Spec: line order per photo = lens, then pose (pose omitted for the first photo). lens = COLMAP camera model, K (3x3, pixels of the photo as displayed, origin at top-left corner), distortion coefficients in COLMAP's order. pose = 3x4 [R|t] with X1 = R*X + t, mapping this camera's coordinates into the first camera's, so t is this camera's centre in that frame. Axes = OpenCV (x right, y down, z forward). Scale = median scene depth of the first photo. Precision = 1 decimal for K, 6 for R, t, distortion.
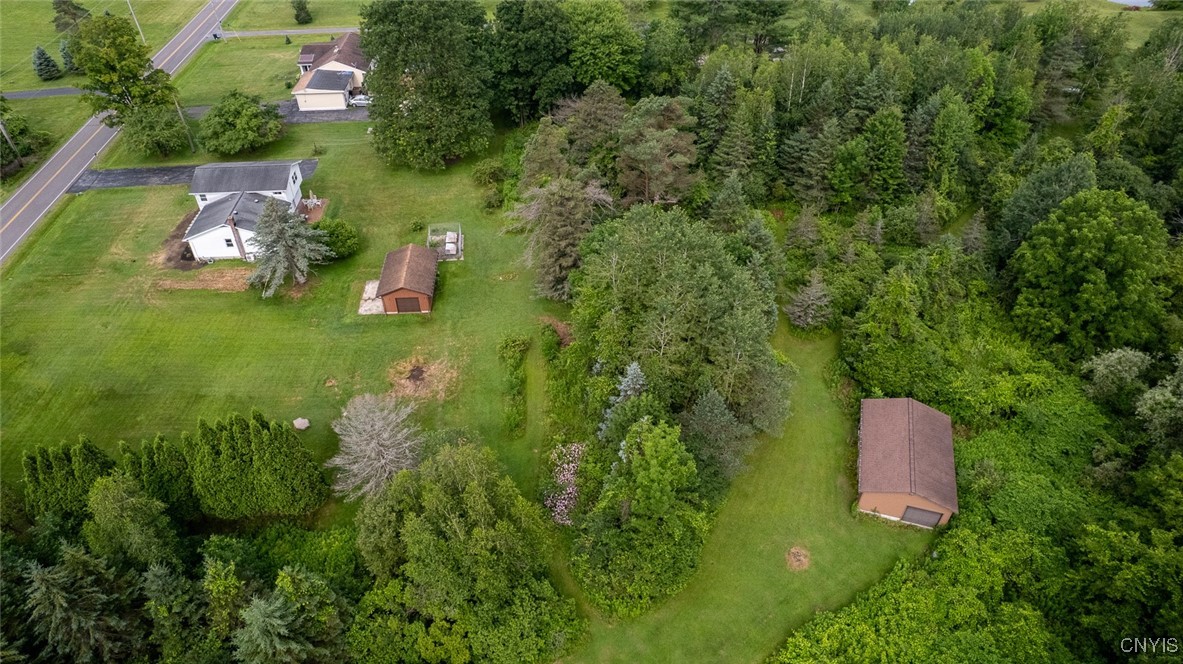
lens RADIAL K [[764.6, 0, 588.3], [0, 764.6, 322.9], [0, 0, 1]] dist [-0.079263, 0.082143]
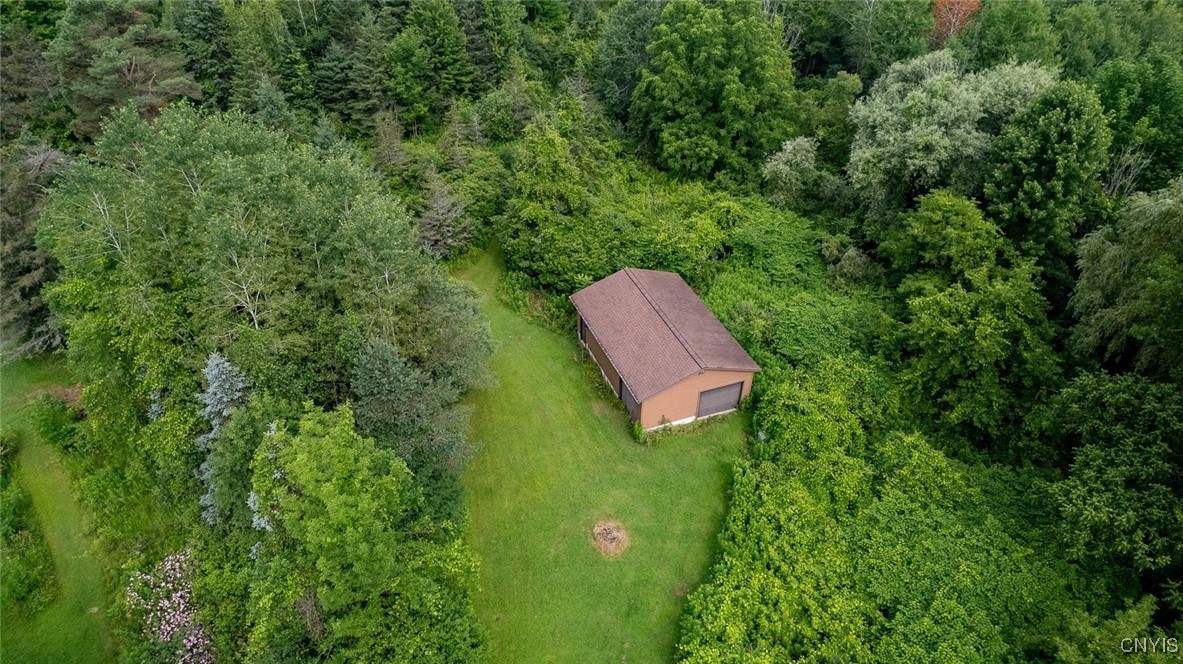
lens RADIAL K [[764.6, 0, 588.3], [0, 764.6, 322.9], [0, 0, 1]] dist [-0.079263, 0.082143]
pose [[0.792958, -0.363857, 0.488699, 0.015794], [0.391045, 0.919026, 0.049748, 0.084588], [-0.467228, 0.151655, 0.871033, 0.334068]]
